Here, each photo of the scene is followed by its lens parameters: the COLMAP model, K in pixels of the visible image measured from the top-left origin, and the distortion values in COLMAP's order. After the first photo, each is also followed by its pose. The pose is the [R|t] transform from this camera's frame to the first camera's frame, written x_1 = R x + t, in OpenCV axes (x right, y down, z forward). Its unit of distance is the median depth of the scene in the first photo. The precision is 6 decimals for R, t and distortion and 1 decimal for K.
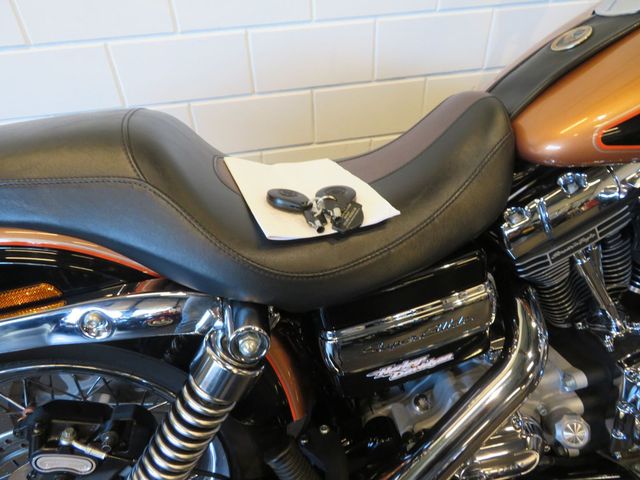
lens RADIAL K [[458.8, 0, 320.0], [0, 458.8, 240.0], [0, 0, 1]] dist [0.007014, 0.003326]
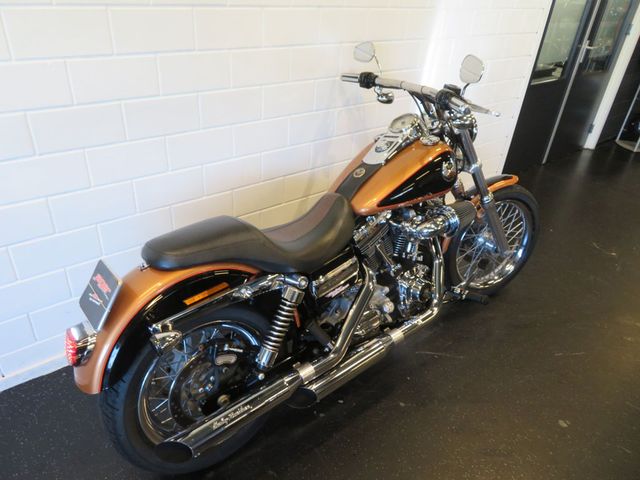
lens RADIAL K [[476.7, 0, 320.0], [0, 476.7, 240.0], [0, 0, 1]] dist [0.002956, 0.002076]
pose [[0.880004, -0.166451, 0.444846, -1.118068], [0.215076, 0.974706, -0.060754, 0.120169], [-0.423481, 0.149139, 0.893544, -1.581887]]
